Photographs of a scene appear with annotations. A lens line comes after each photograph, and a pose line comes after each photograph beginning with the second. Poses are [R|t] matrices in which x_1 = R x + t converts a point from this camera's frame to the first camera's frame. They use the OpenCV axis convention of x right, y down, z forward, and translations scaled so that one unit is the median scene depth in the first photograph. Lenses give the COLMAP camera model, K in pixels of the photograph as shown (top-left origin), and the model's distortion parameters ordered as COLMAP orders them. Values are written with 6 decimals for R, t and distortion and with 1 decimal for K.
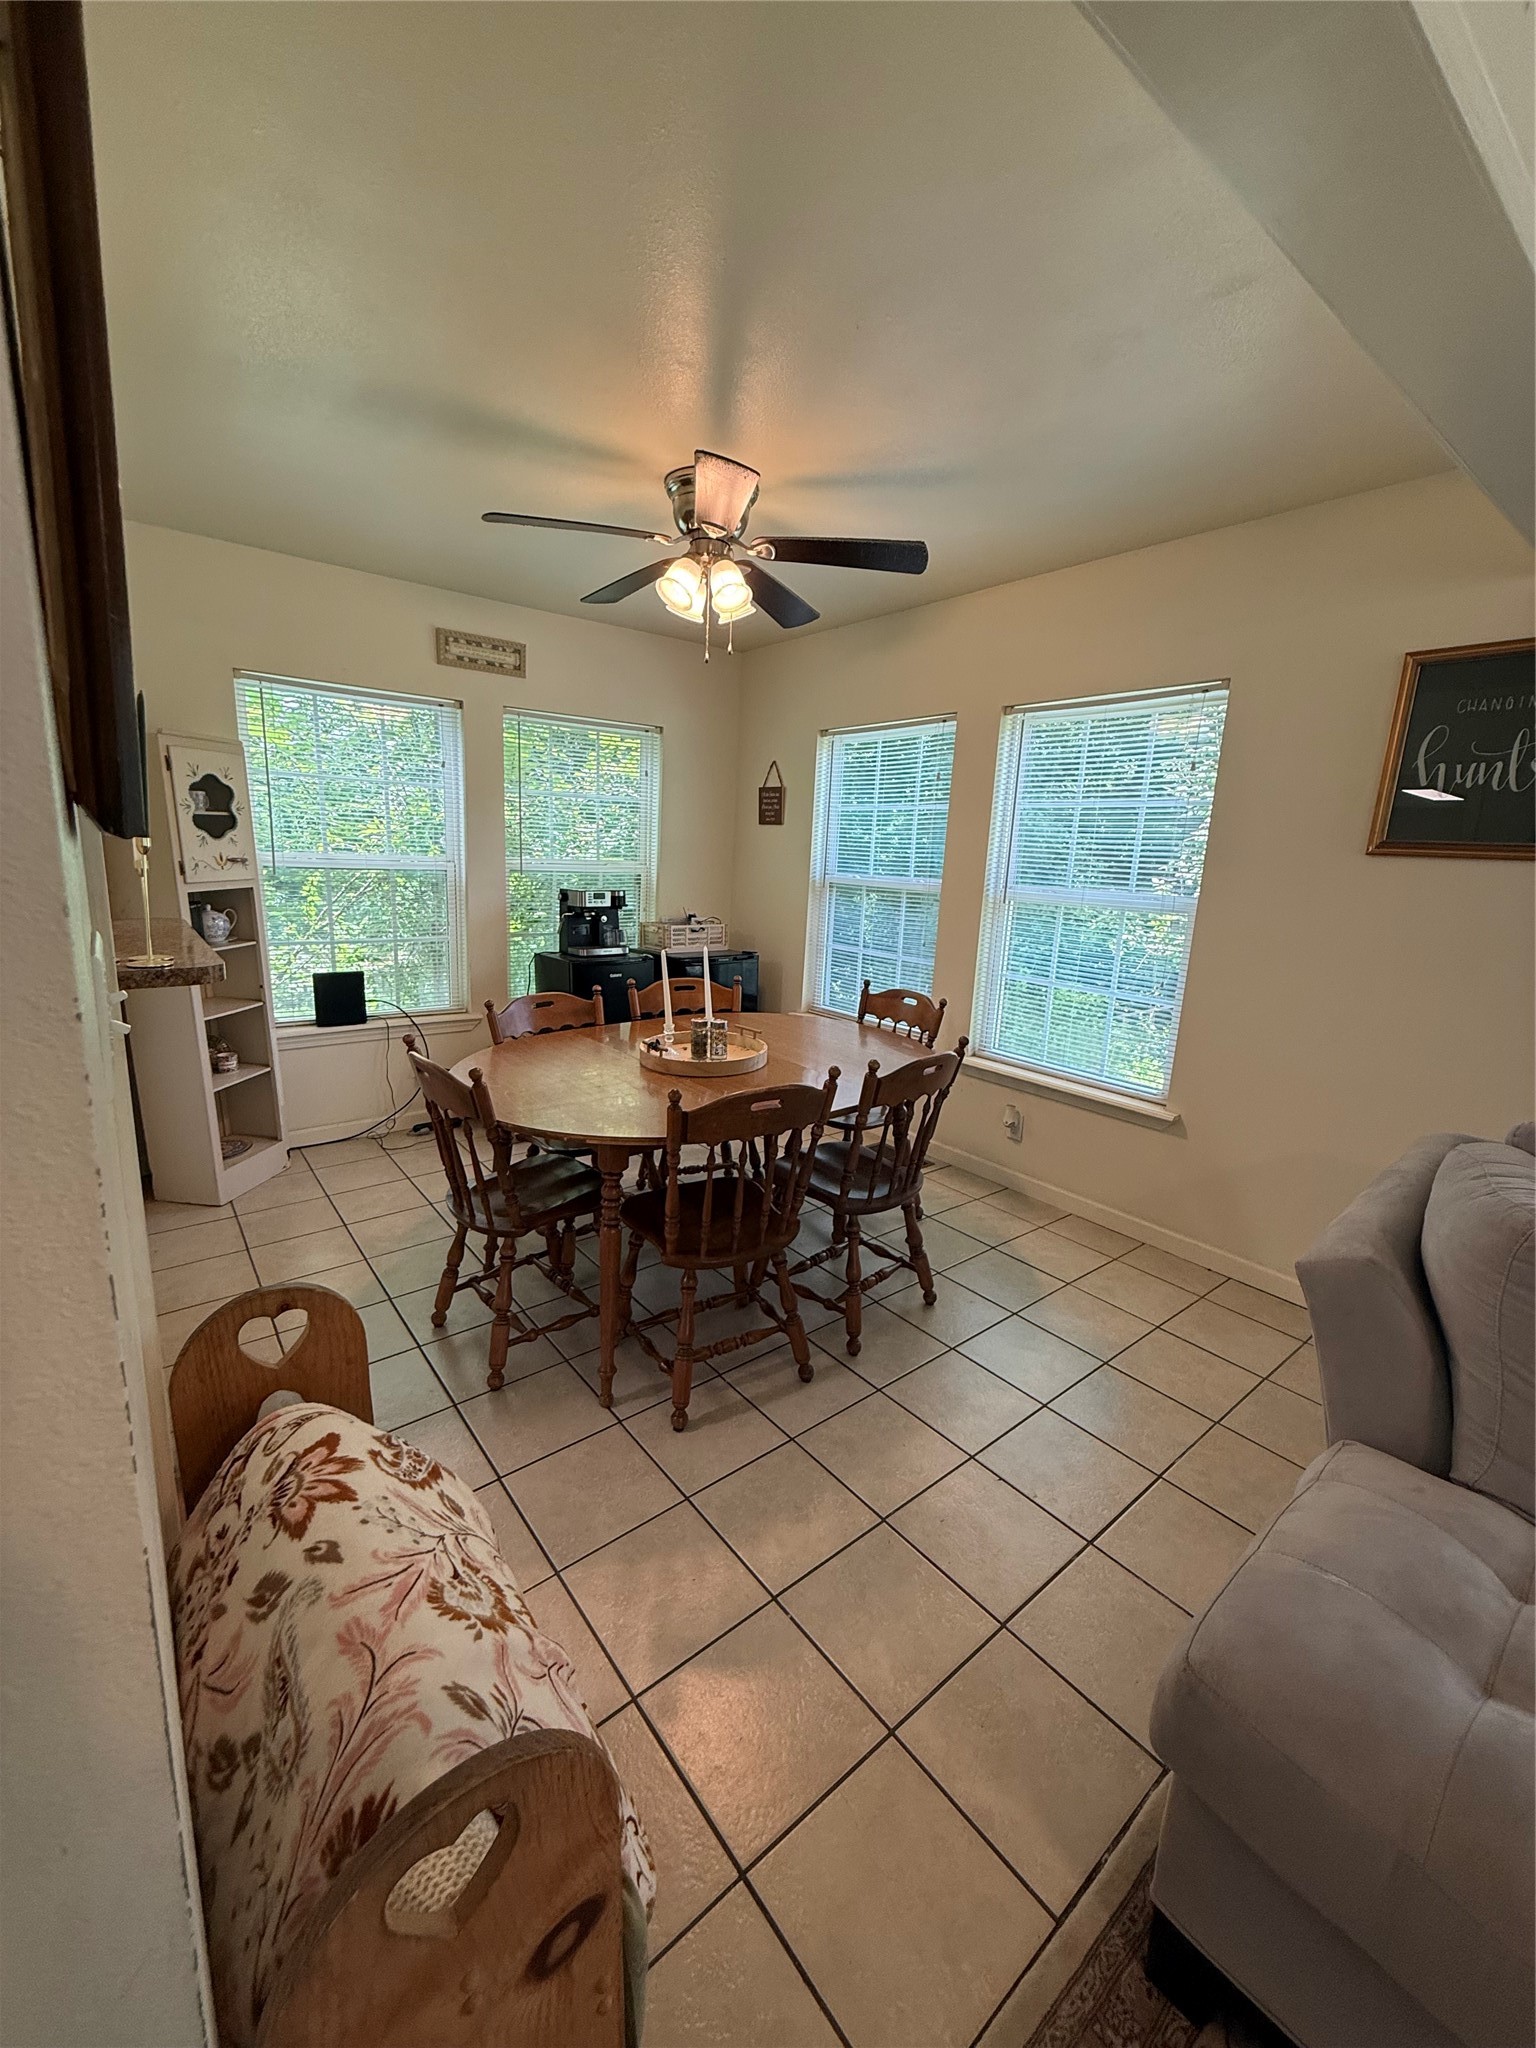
lens RADIAL K [[815.6, 0, 769.1], [0, 815.6, 1021.1], [0, 0, 1]] dist [0.000571, 0.000139]
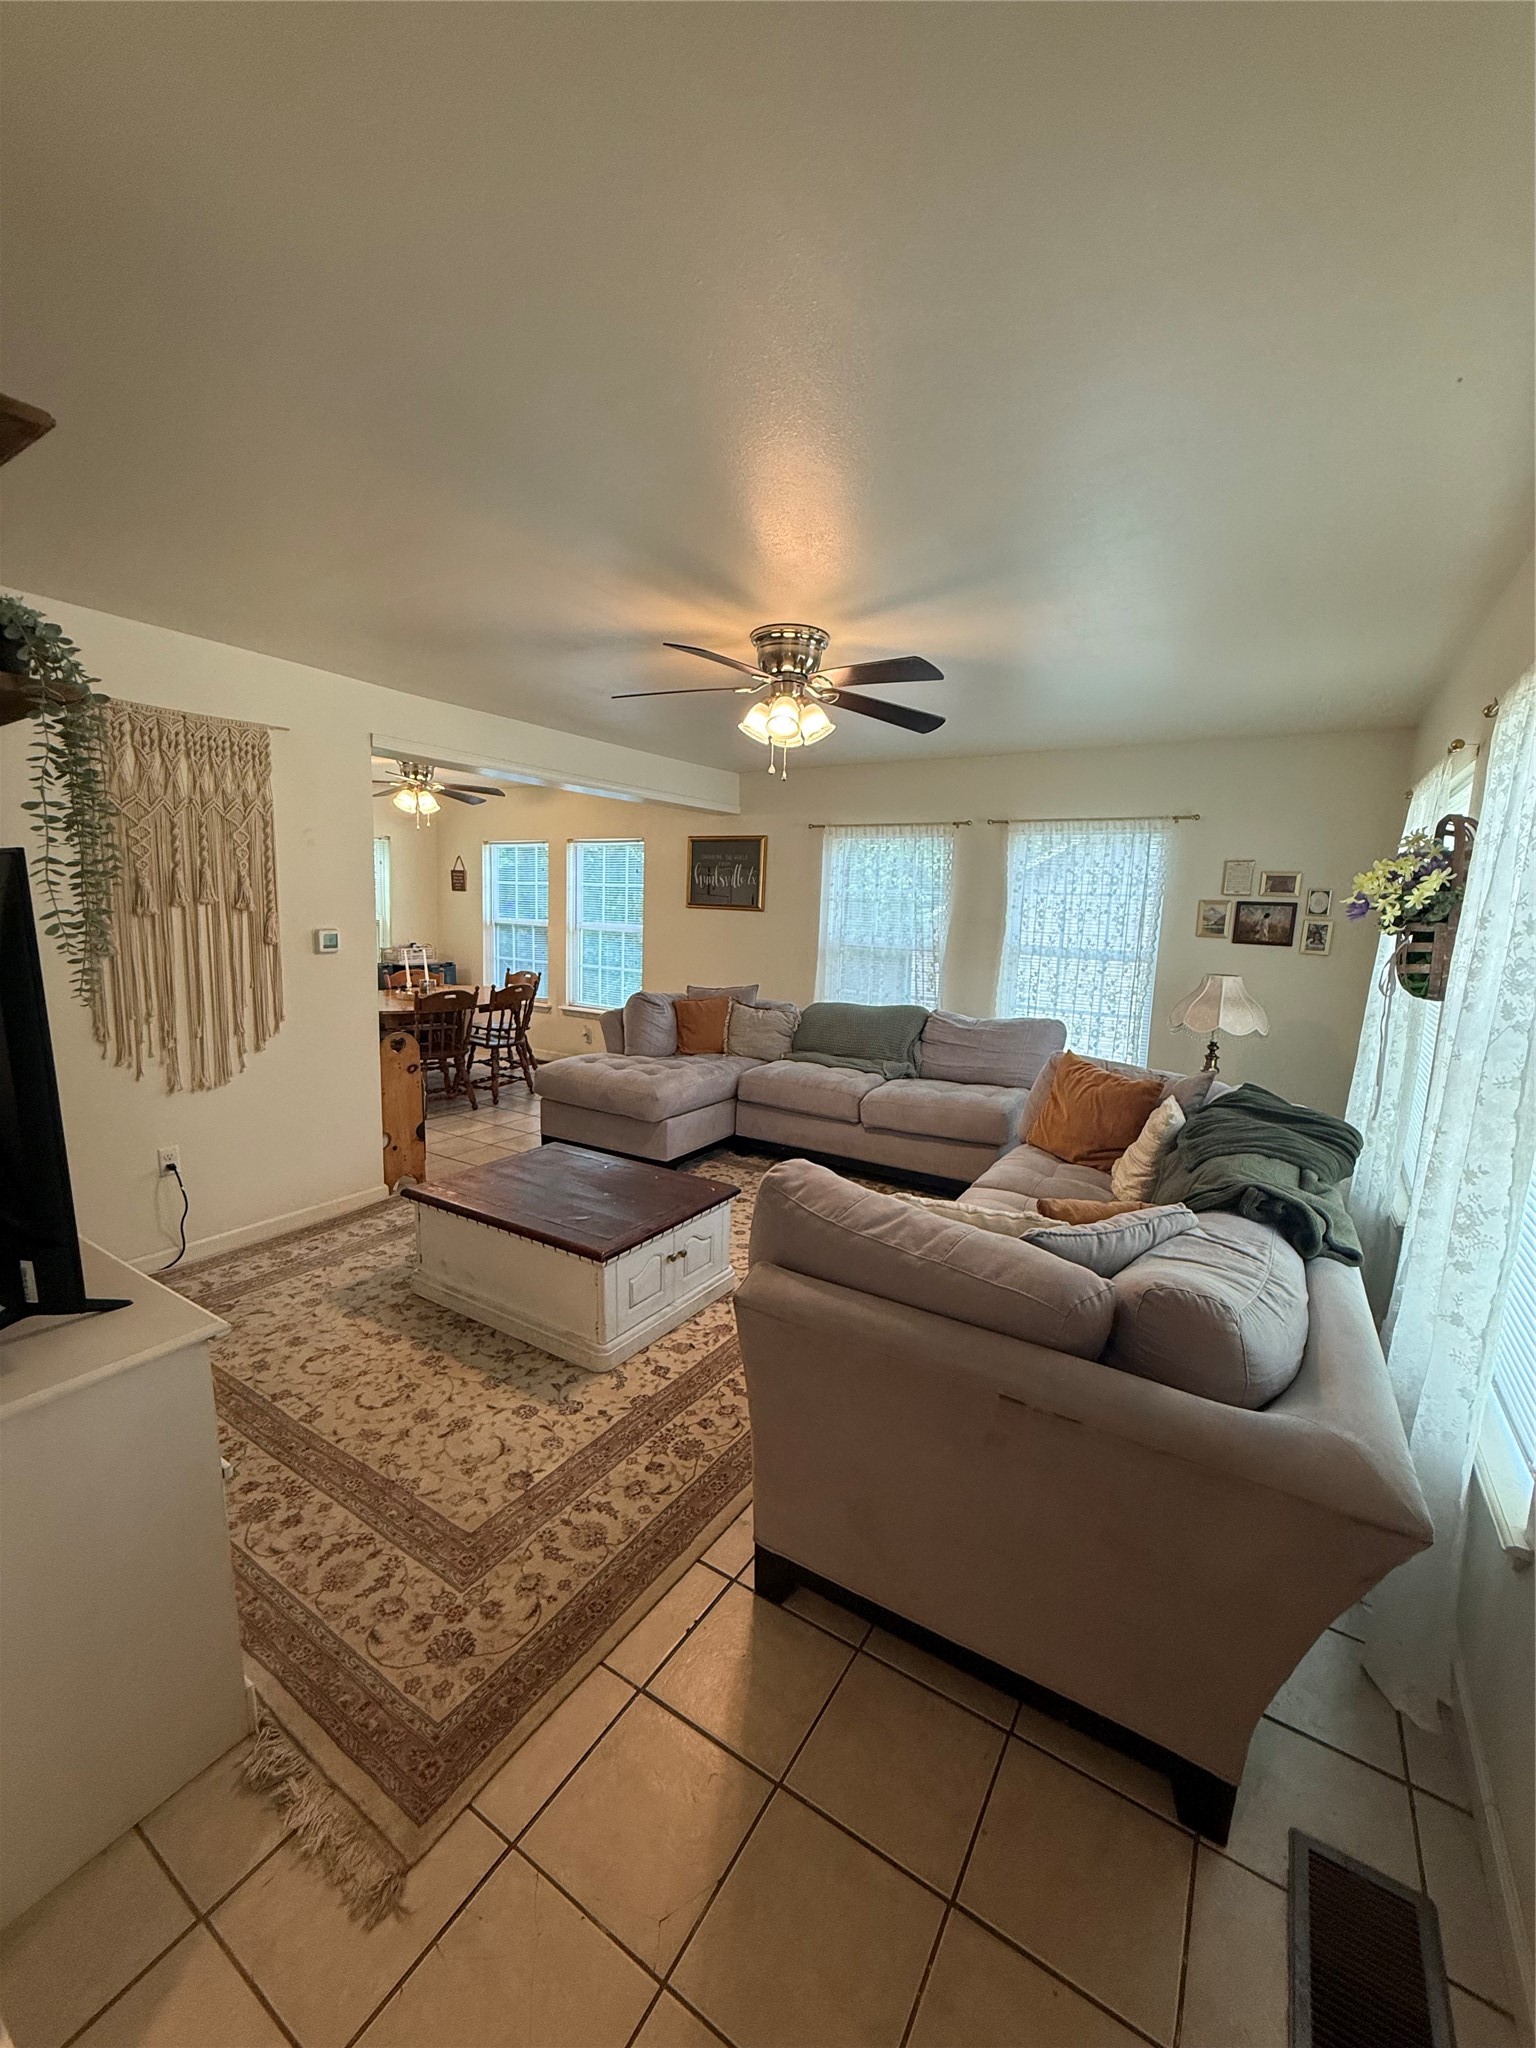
lens RADIAL K [[815.6, 0, 769.1], [0, 815.6, 1021.1], [0, 0, 1]] dist [0.000571, 0.000139]
pose [[0.945591, -0.054936, 0.320688, 0.071651], [0.072308, 0.996476, -0.042507, 0.213887], [-0.317222, 0.063383, 0.946231, -1.131505]]
